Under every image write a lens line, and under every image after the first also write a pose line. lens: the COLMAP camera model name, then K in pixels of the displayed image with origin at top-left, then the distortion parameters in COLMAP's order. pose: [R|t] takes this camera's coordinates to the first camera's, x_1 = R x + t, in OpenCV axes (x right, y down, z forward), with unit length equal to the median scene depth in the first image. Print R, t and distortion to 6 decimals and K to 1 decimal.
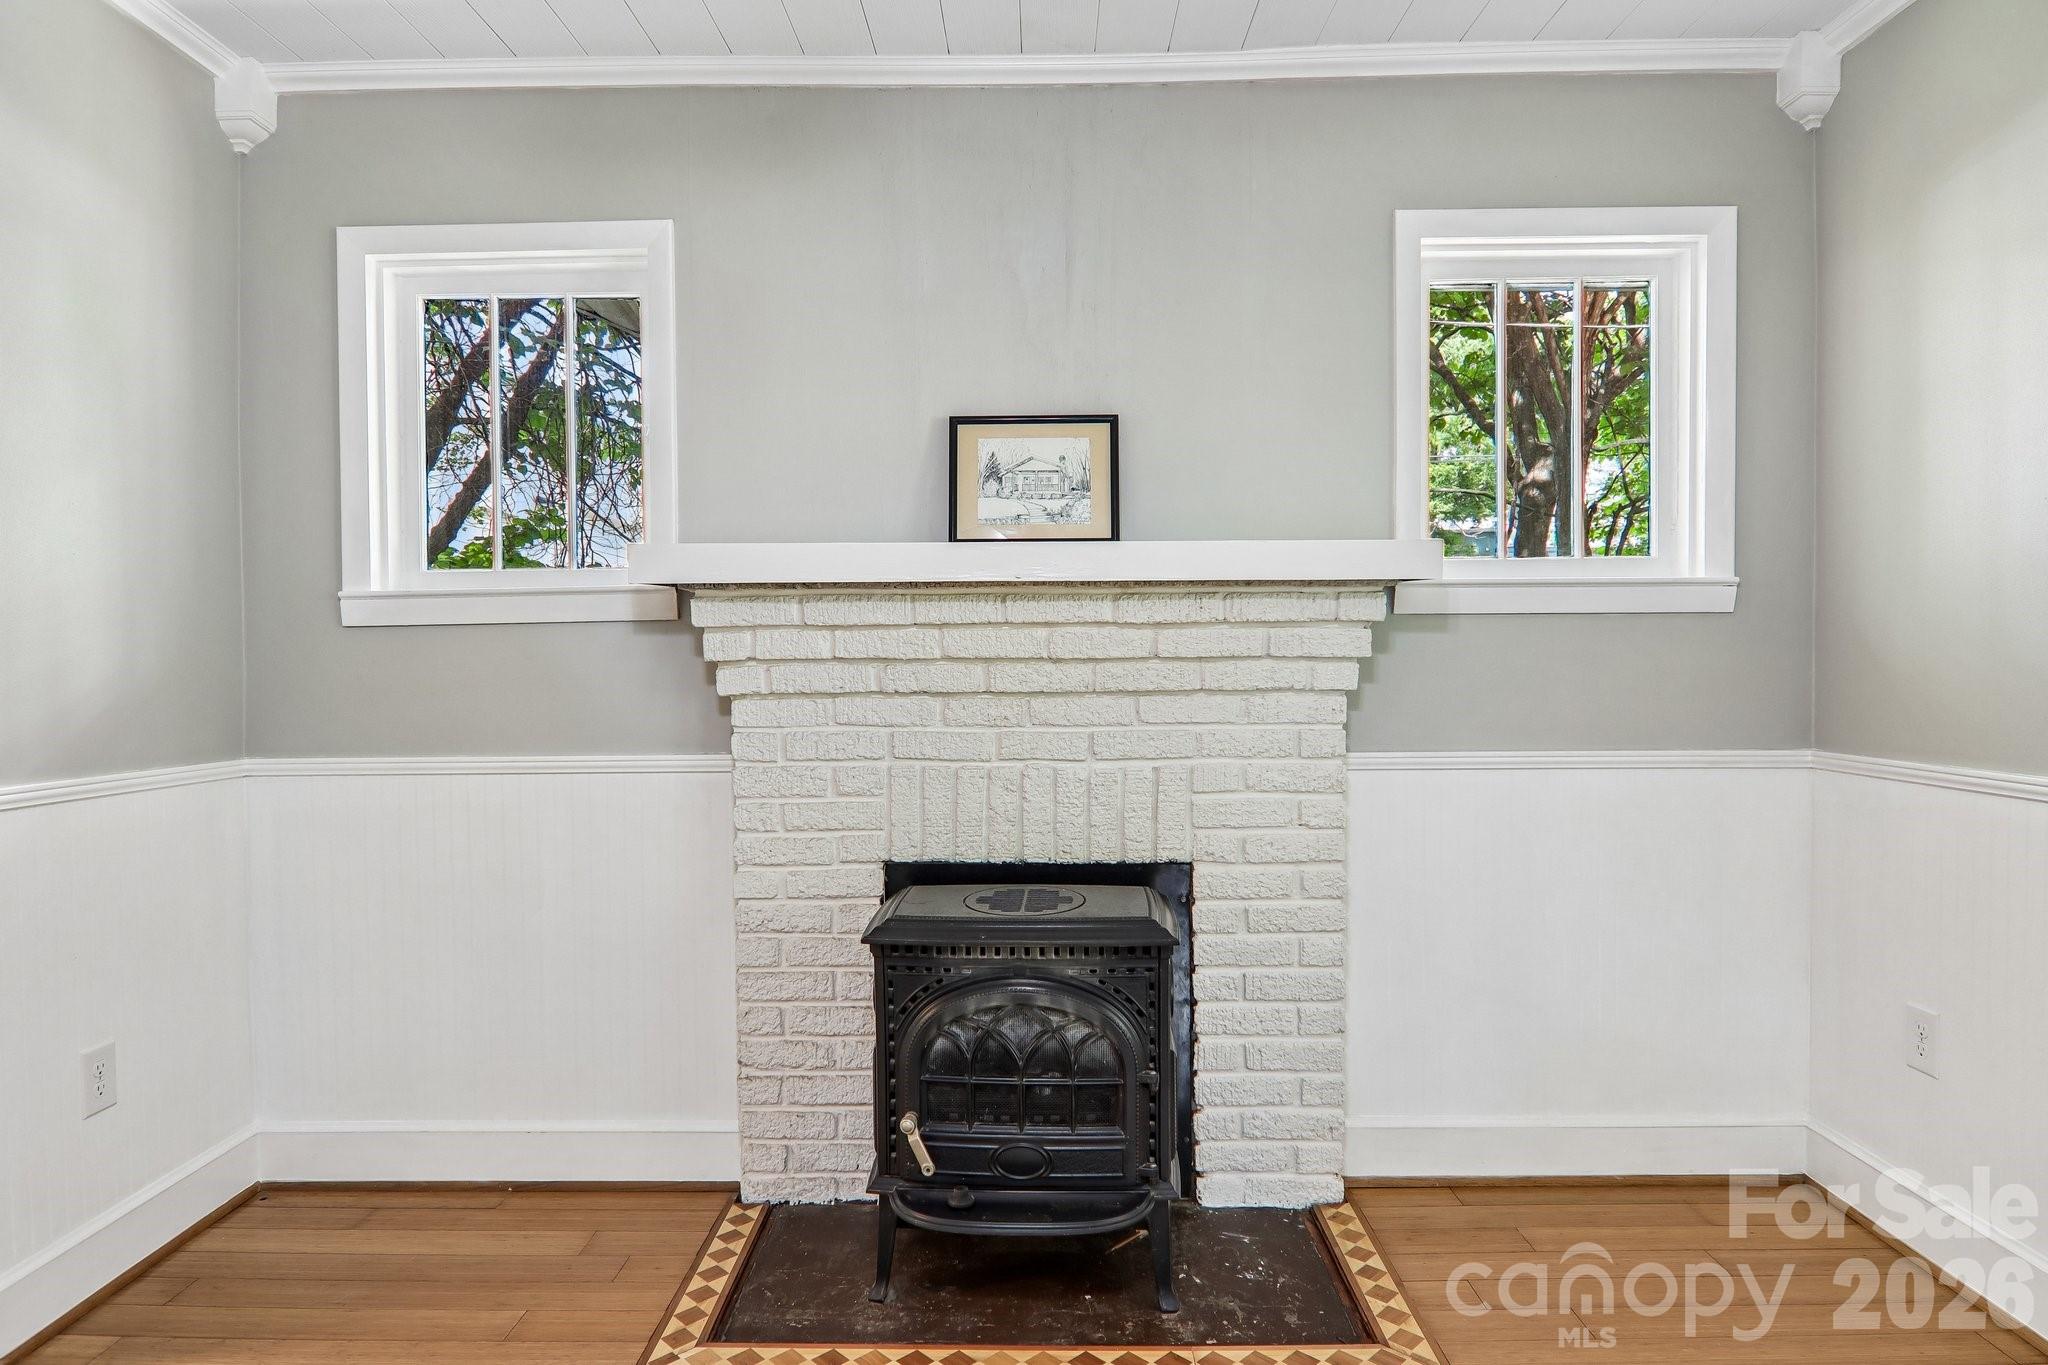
lens RADIAL K [[1167.7, 0, 1029.3], [0, 1167.7, 685.2], [0, 0, 1]] dist [0.000996, -0.017644]
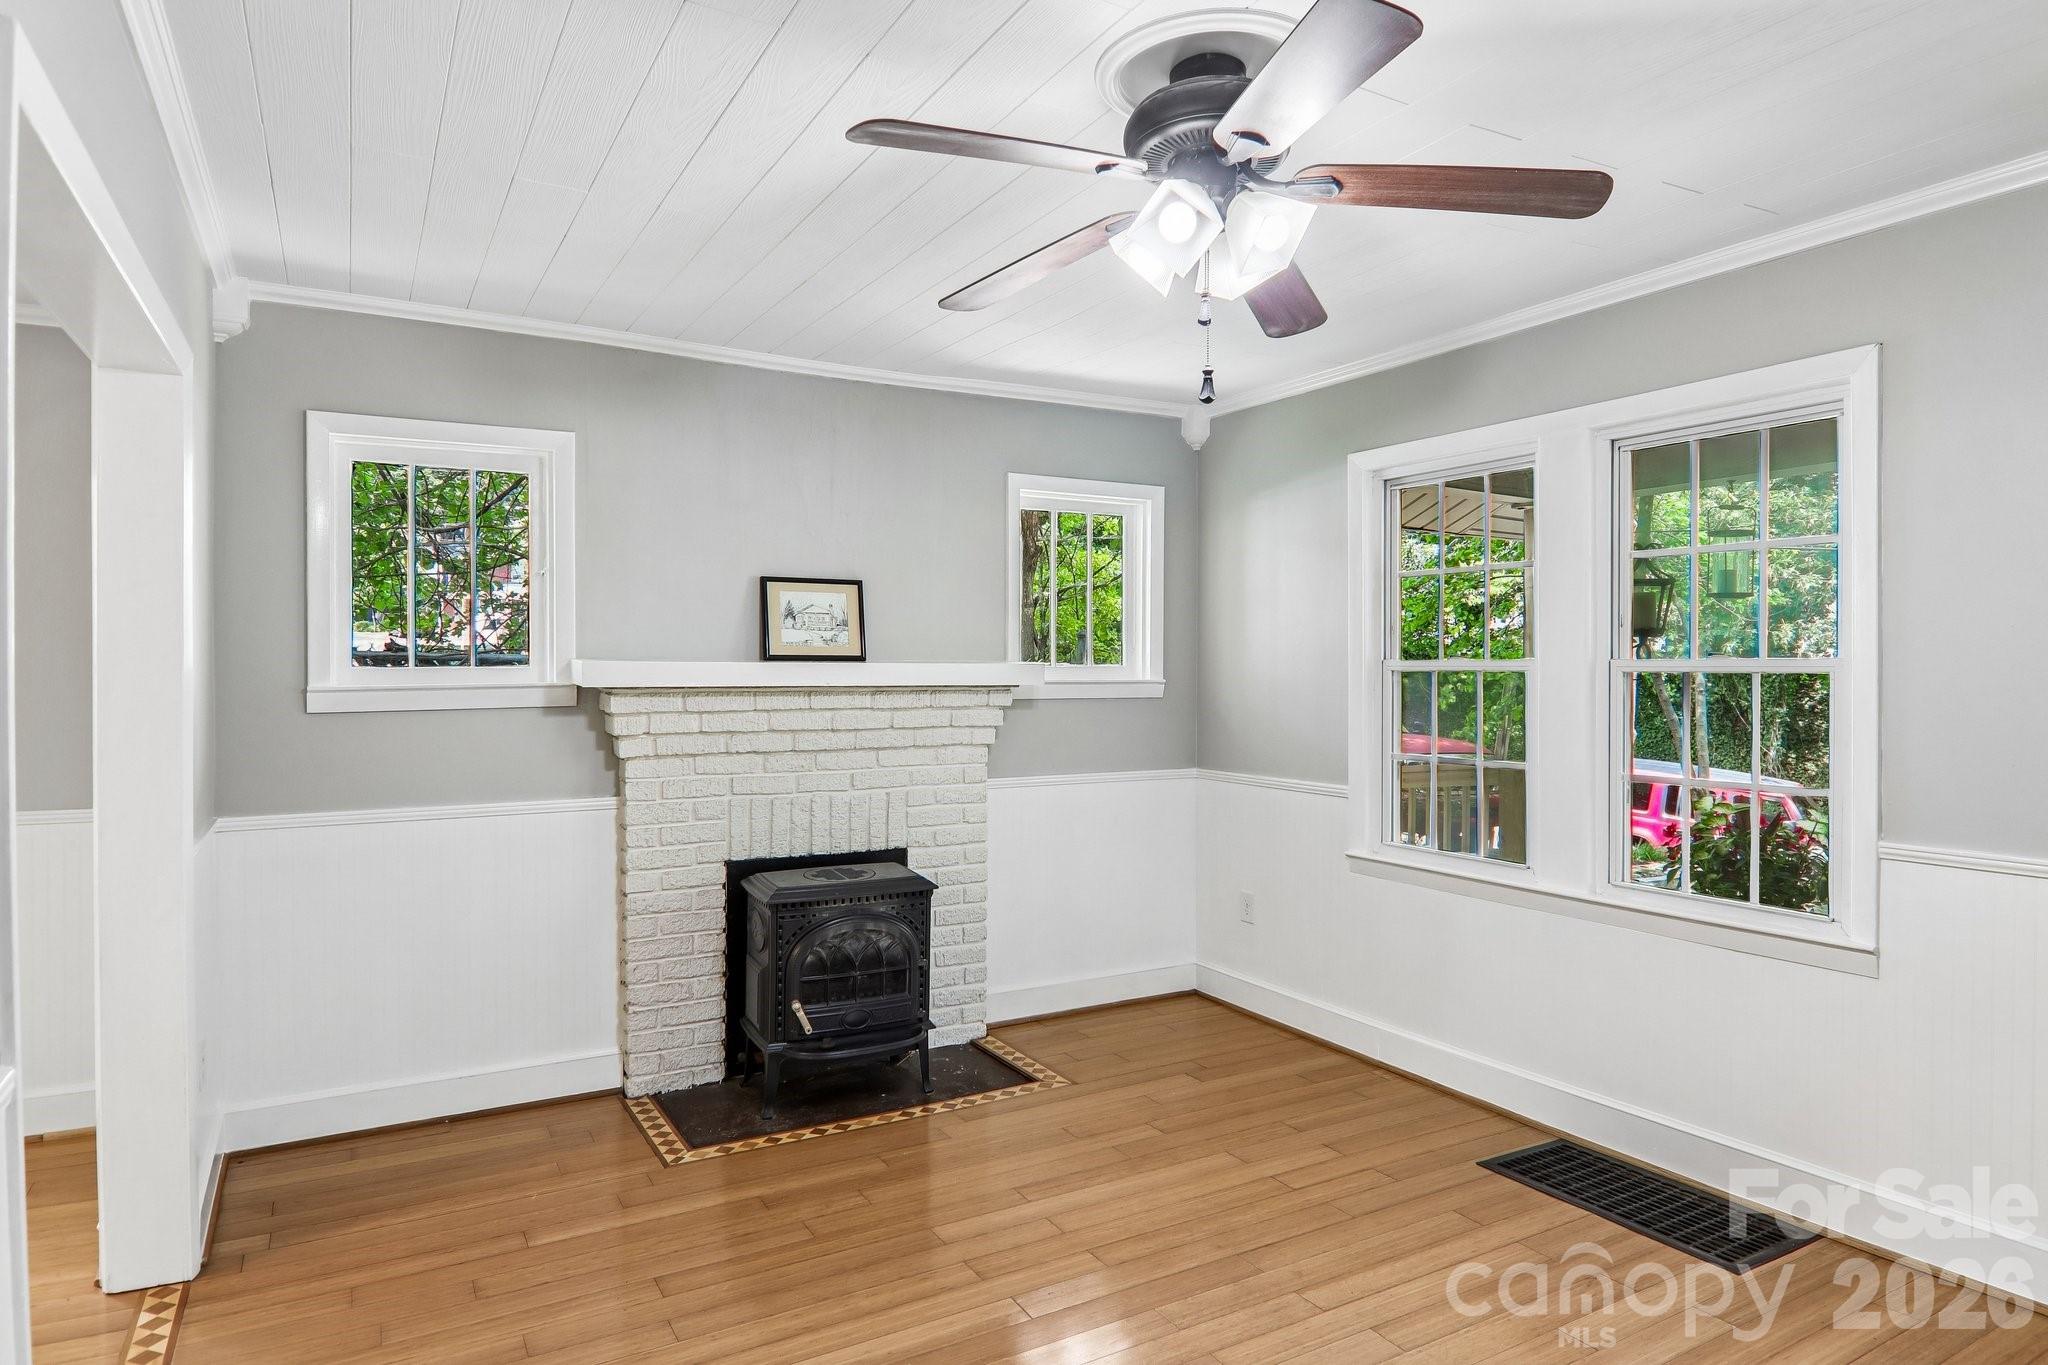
lens RADIAL K [[1179.9, 0, 1043.9], [0, 1179.9, 688.4], [0, 0, 1]] dist [0.000431, -0.013006]
pose [[0.858061, -0.000214, 0.513547, -0.571796], [0.006415, 0.999926, -0.010302, -0.060788], [-0.513507, 0.012134, 0.858000, -0.575594]]
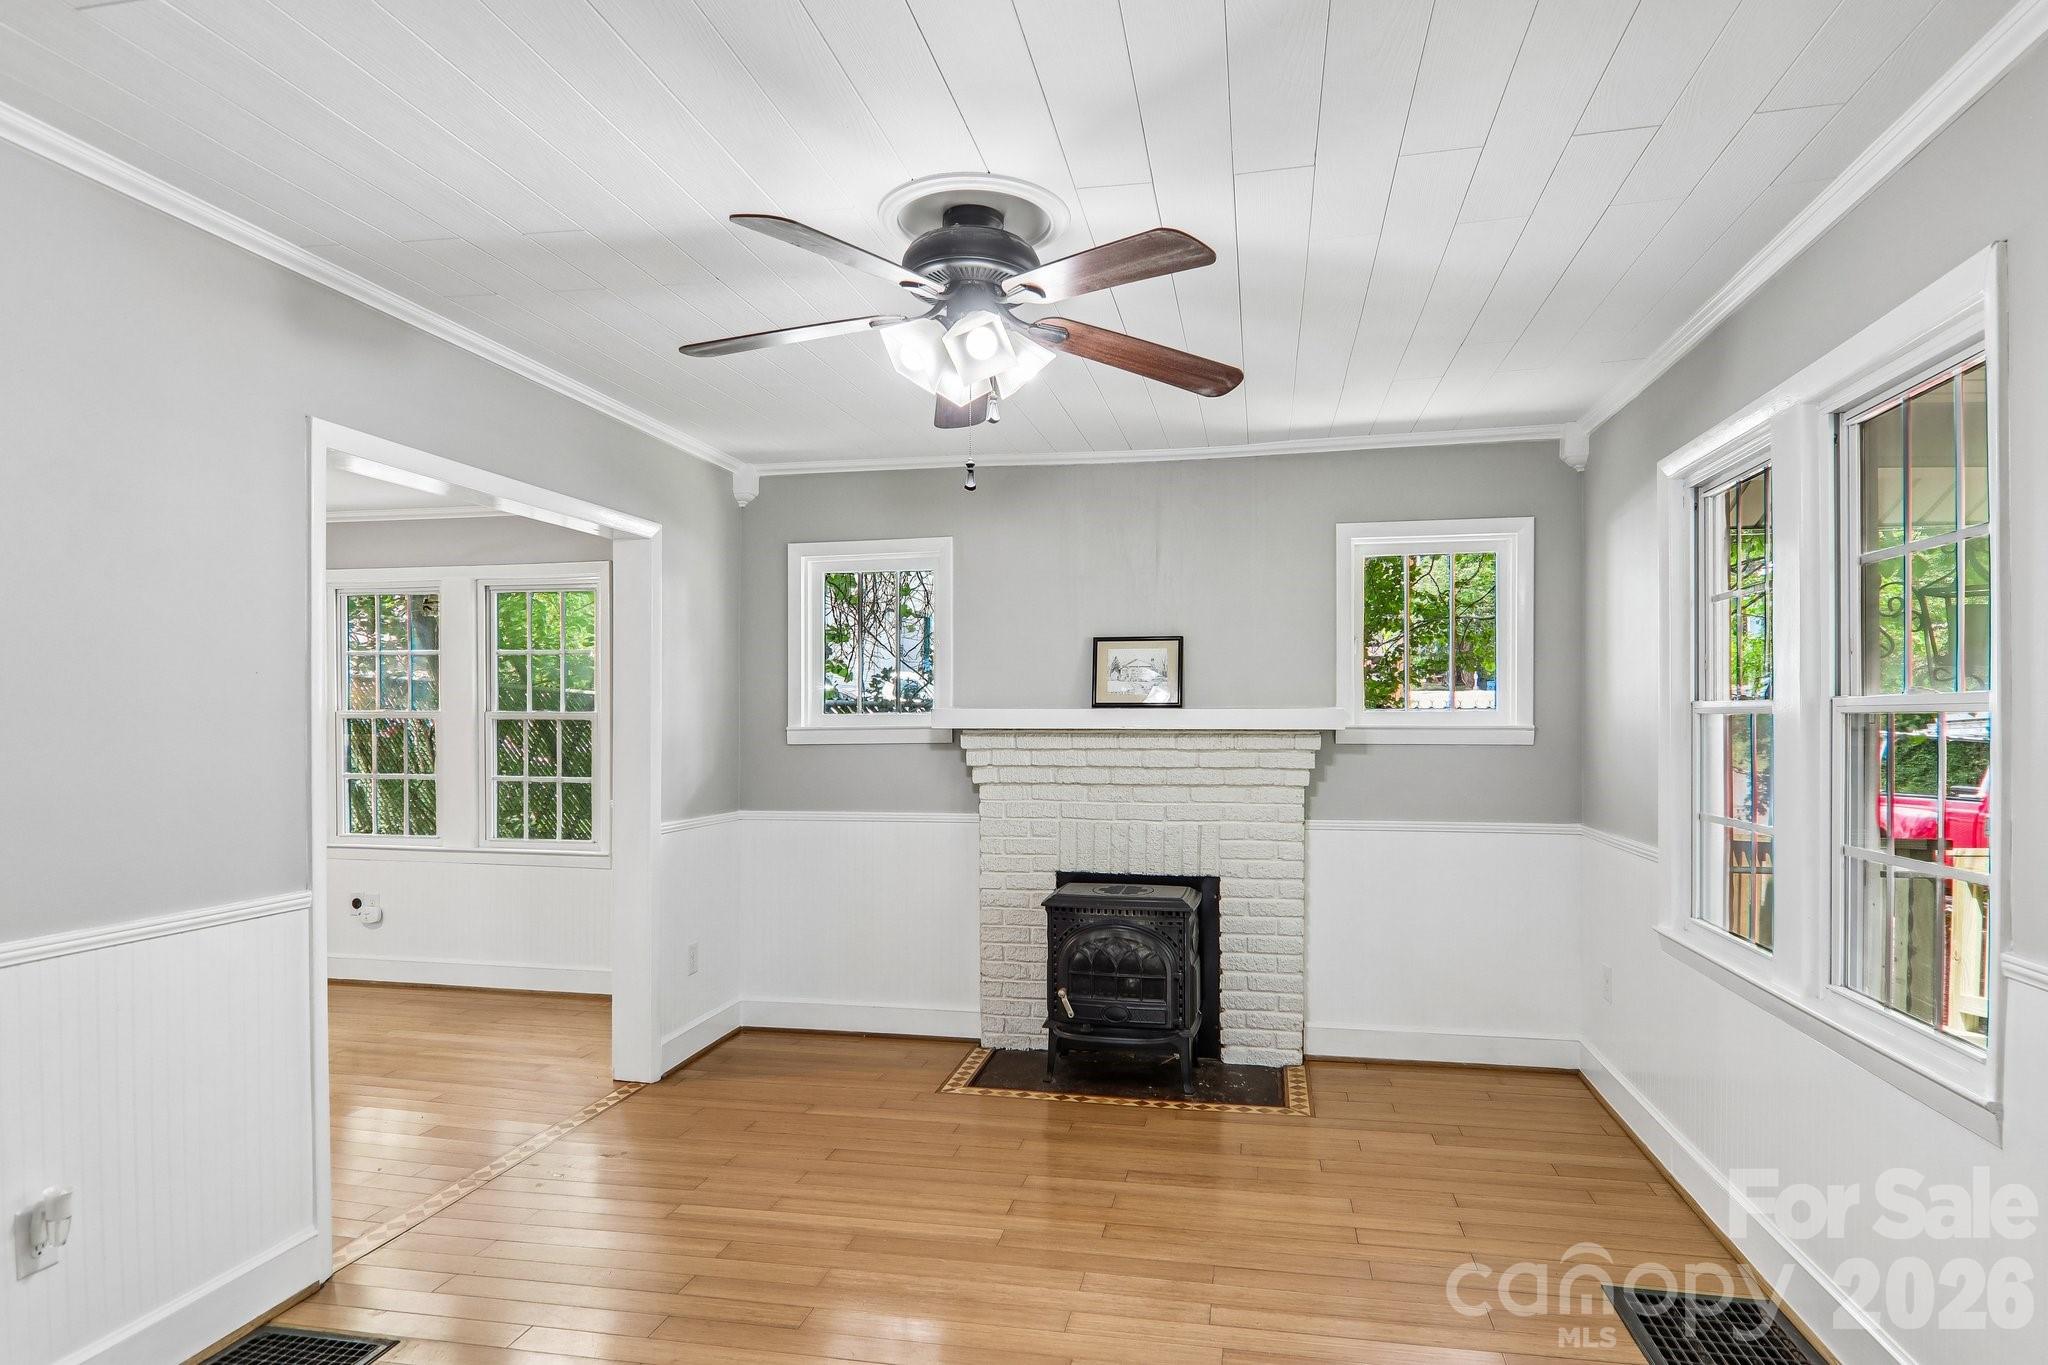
lens RADIAL K [[1177.4, 0, 1042.0], [0, 1177.4, 727.3], [0, 0, 1]] dist [-0.002672, -0.002914]
pose [[0.984577, 0.008640, -0.174740, 0.188024], [-0.011195, 0.999844, -0.013642, -0.058638], [0.174595, 0.015388, 0.984520, -0.909029]]
